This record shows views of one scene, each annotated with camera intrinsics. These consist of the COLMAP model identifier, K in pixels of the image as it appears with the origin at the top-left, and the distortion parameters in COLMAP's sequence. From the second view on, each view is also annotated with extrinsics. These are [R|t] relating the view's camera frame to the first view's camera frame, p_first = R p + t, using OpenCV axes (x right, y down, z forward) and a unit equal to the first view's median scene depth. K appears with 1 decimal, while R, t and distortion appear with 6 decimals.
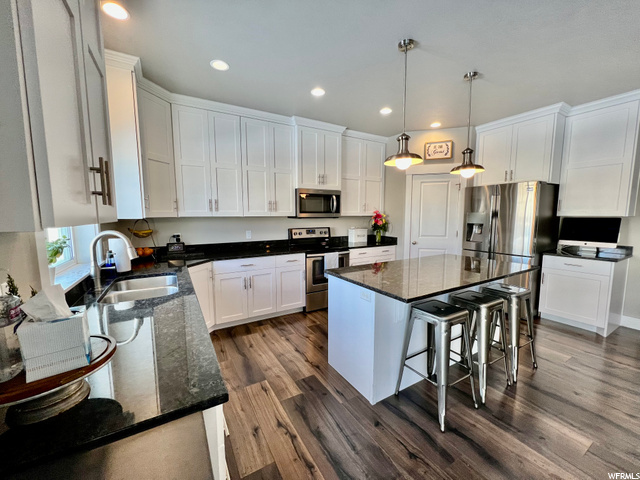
lens RADIAL K [[255.3, 0, 322.3], [0, 255.3, 242.8], [0, 0, 1]] dist [-0.000985, -0.000026]
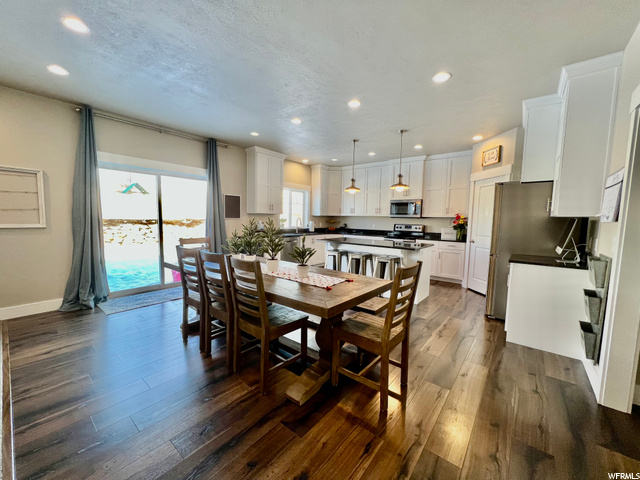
lens RADIAL K [[255.3, 0, 322.3], [0, 255.3, 242.8], [0, 0, 1]] dist [-0.000985, -0.000026]
pose [[0.356709, 0.101046, -0.928735, 1.301080], [-0.126437, 0.990208, 0.059172, 0.025338], [0.925620, 0.096319, 0.365993, -0.015188]]
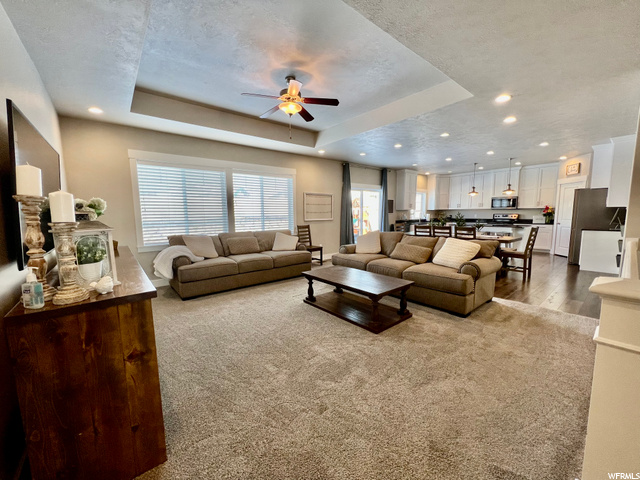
lens RADIAL K [[255.3, 0, 322.3], [0, 255.3, 242.8], [0, 0, 1]] dist [-0.000985, -0.000026]
pose [[0.162807, 0.120590, -0.979261, 2.017037], [-0.099540, 0.989447, 0.105296, 0.118332], [0.981624, 0.080332, 0.173092, -0.952850]]
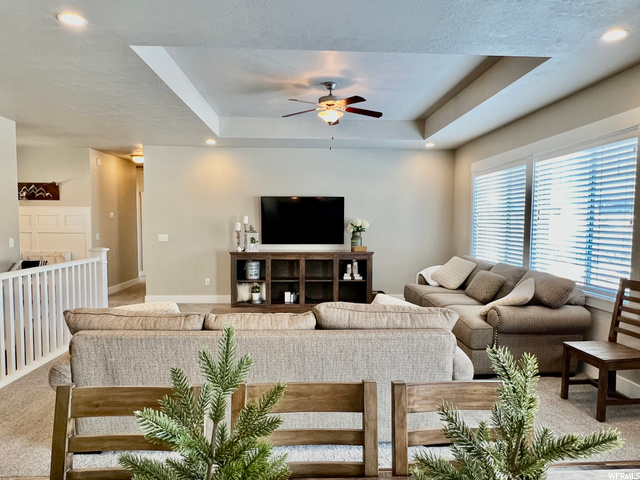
lens RADIAL K [[398.3, 0, 320.0], [0, 398.3, 240.0], [0, 0, 1]] dist [-0.000355, -0.000187]
pose [[-0.888361, -0.020172, 0.458702, 0.565782], [0.051108, 0.988482, 0.142449, -0.033929], [-0.456292, 0.149990, -0.877098, 0.173149]]
